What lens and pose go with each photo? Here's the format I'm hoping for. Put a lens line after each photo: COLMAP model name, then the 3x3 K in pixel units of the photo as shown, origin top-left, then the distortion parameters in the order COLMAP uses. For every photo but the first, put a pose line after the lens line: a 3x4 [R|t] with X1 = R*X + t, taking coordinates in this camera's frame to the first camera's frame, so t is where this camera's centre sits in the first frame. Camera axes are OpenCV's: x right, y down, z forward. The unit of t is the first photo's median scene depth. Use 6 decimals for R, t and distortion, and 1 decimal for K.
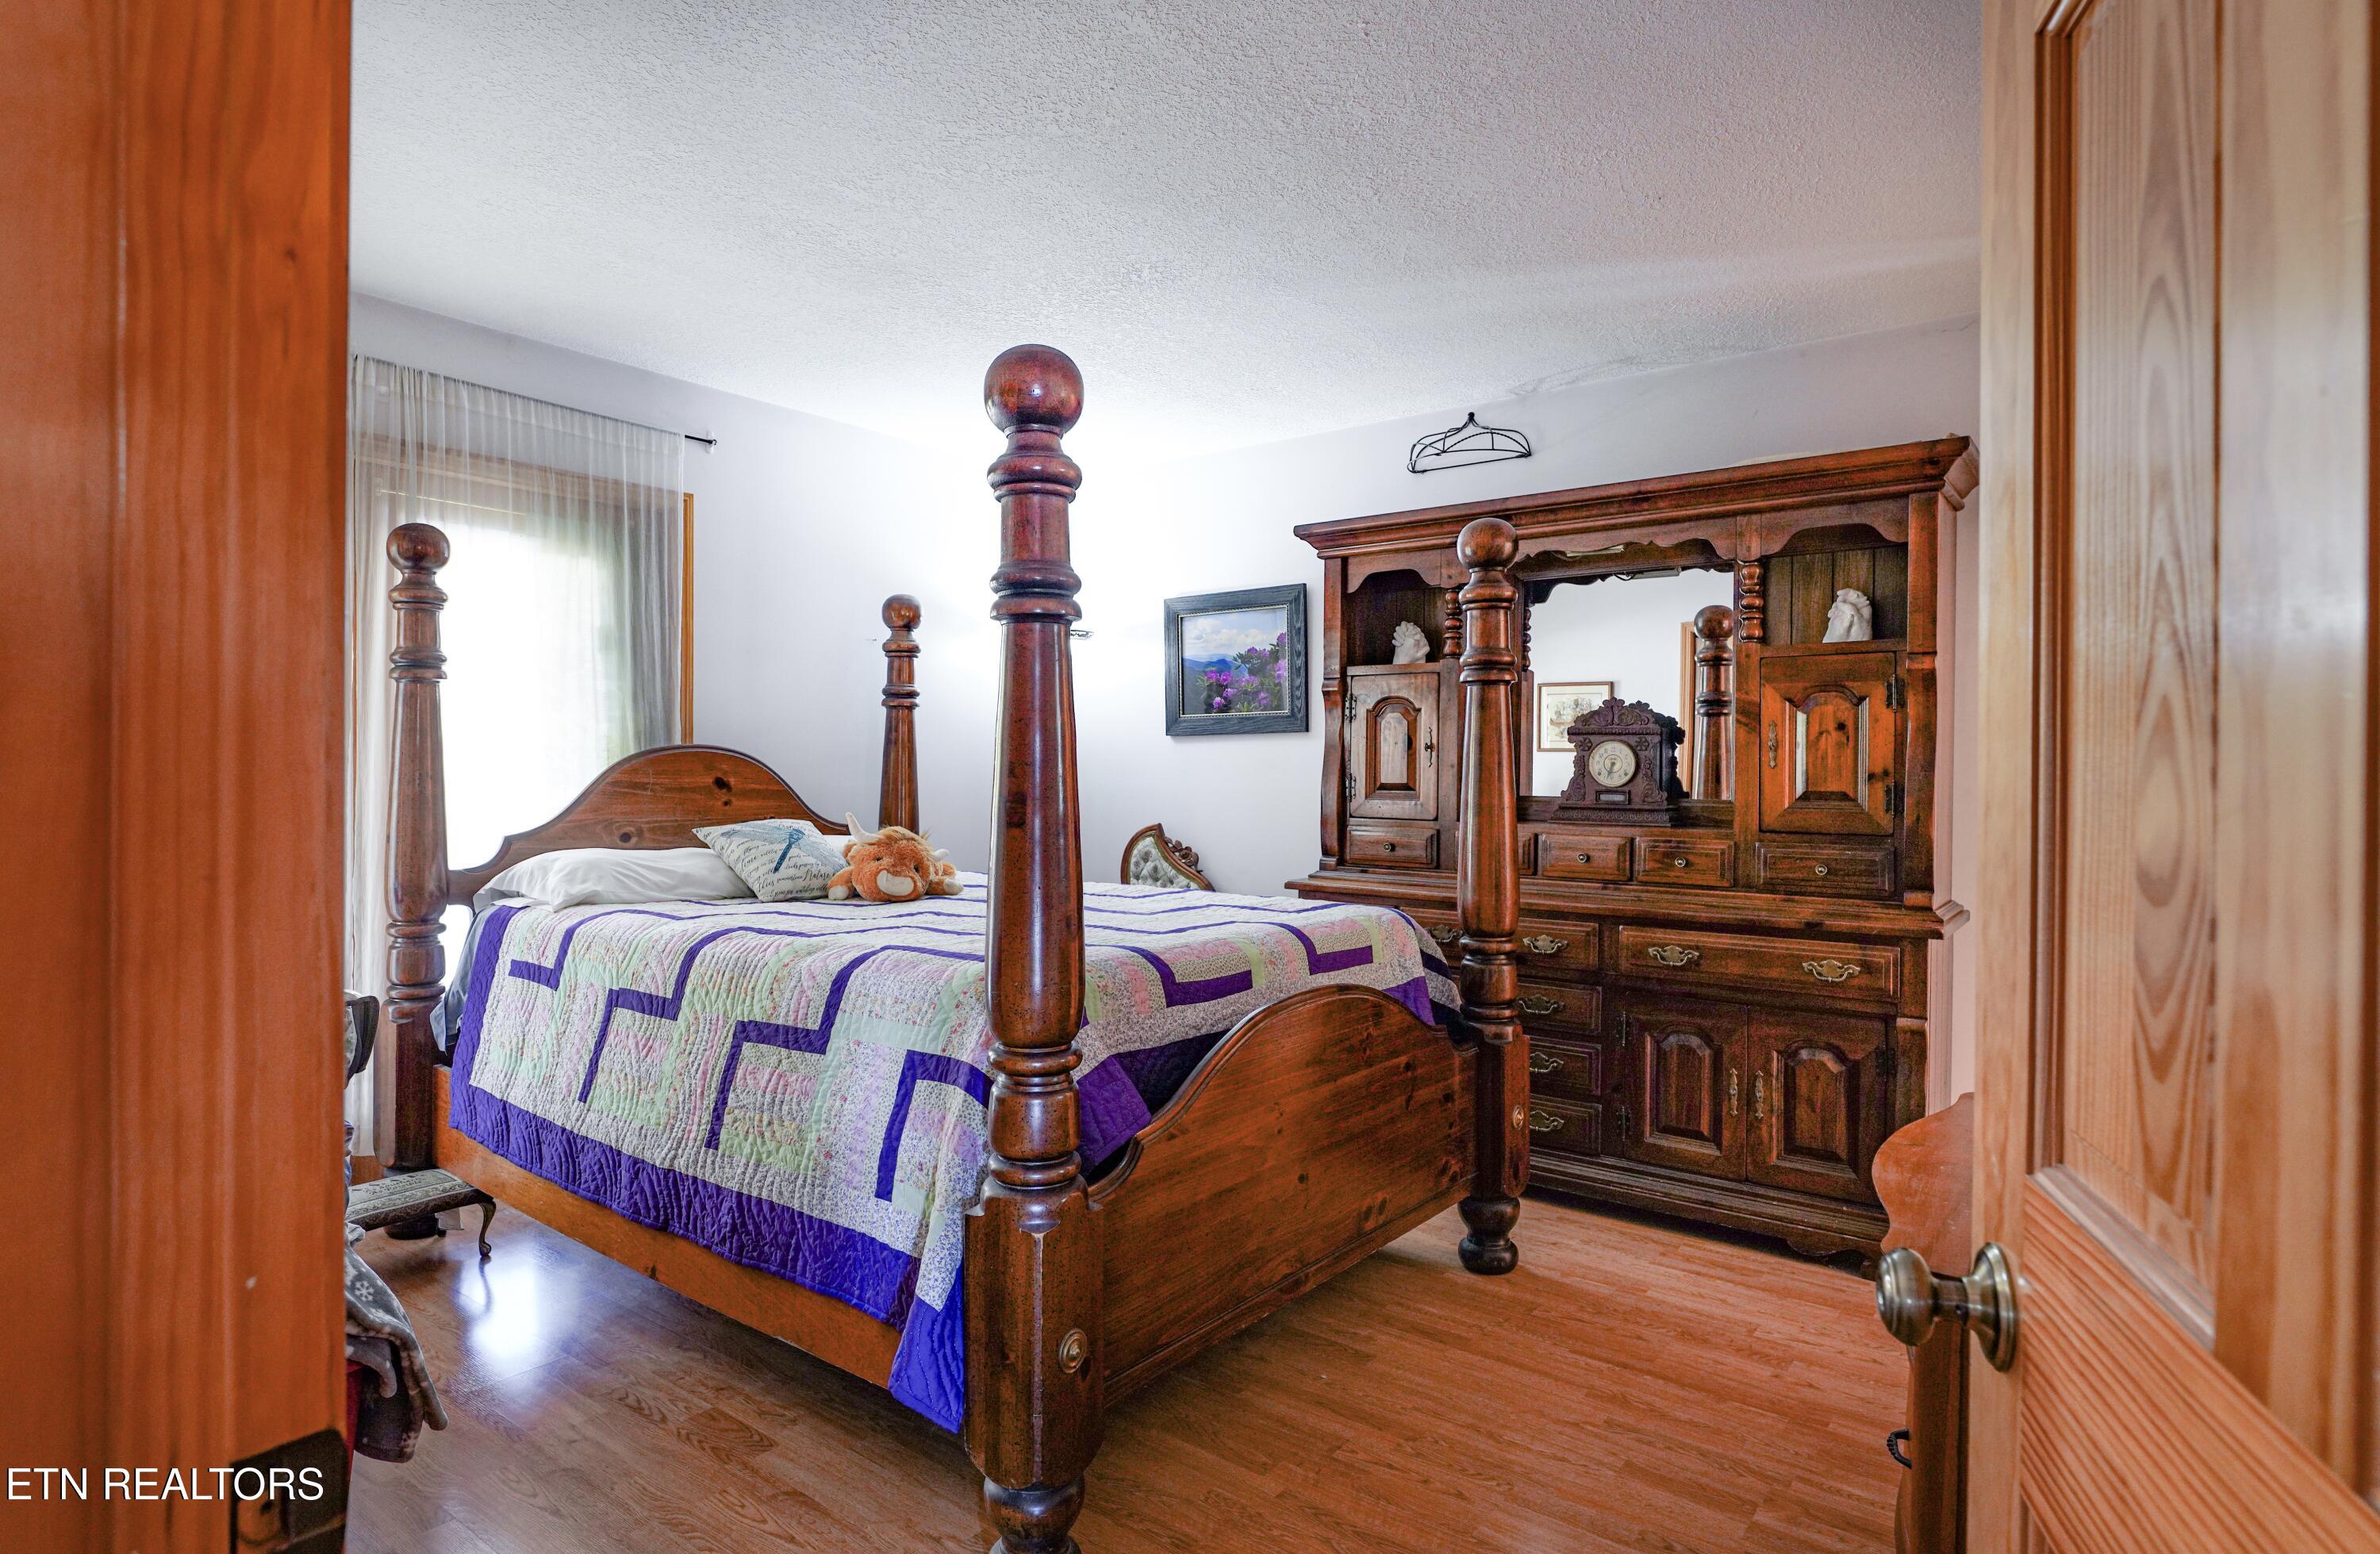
lens RADIAL K [[1309.6, 0, 1190.0], [0, 1309.6, 777.0], [0, 0, 1]] dist [0.001280, 0.000067]
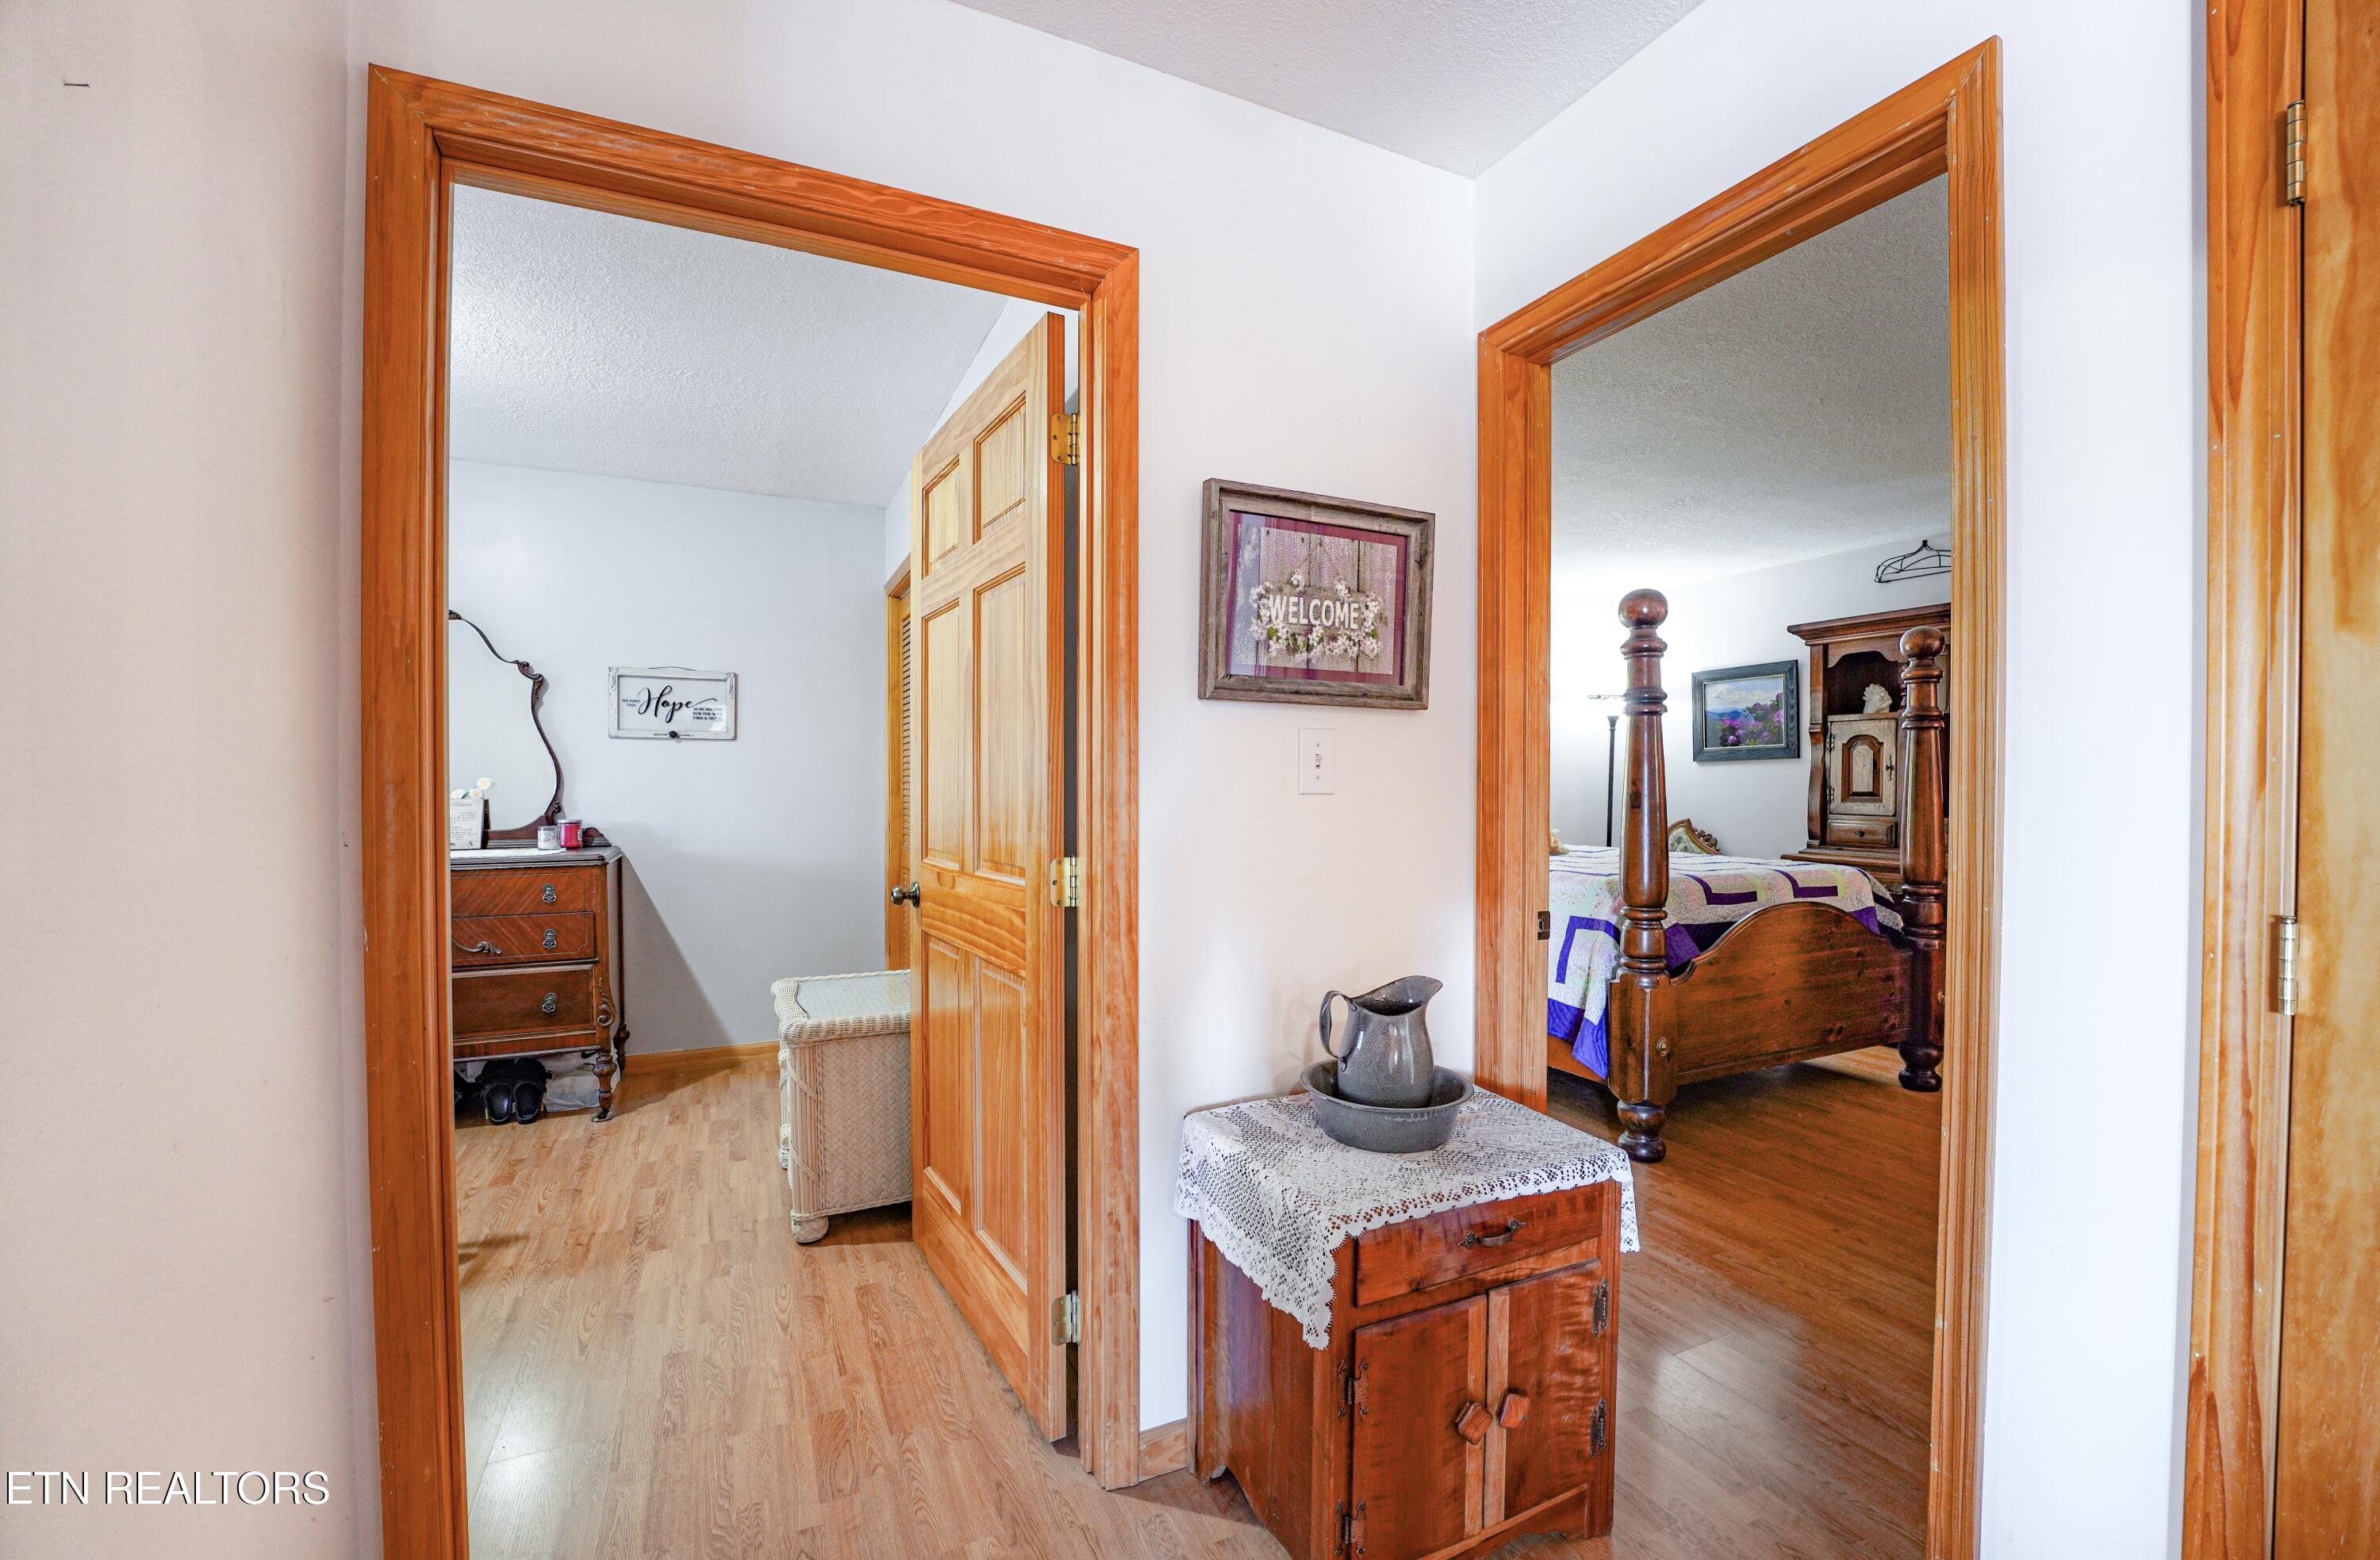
lens RADIAL K [[971.0, 0, 1191.9], [0, 971.0, 788.2], [0, 0, 1]] dist [-0.029802, 0.003323]
pose [[0.885028, 0.000042, -0.465537, -0.021409], [-0.001254, 0.999997, -0.002294, 0.005454], [0.465535, 0.002614, 0.885025, -0.457390]]
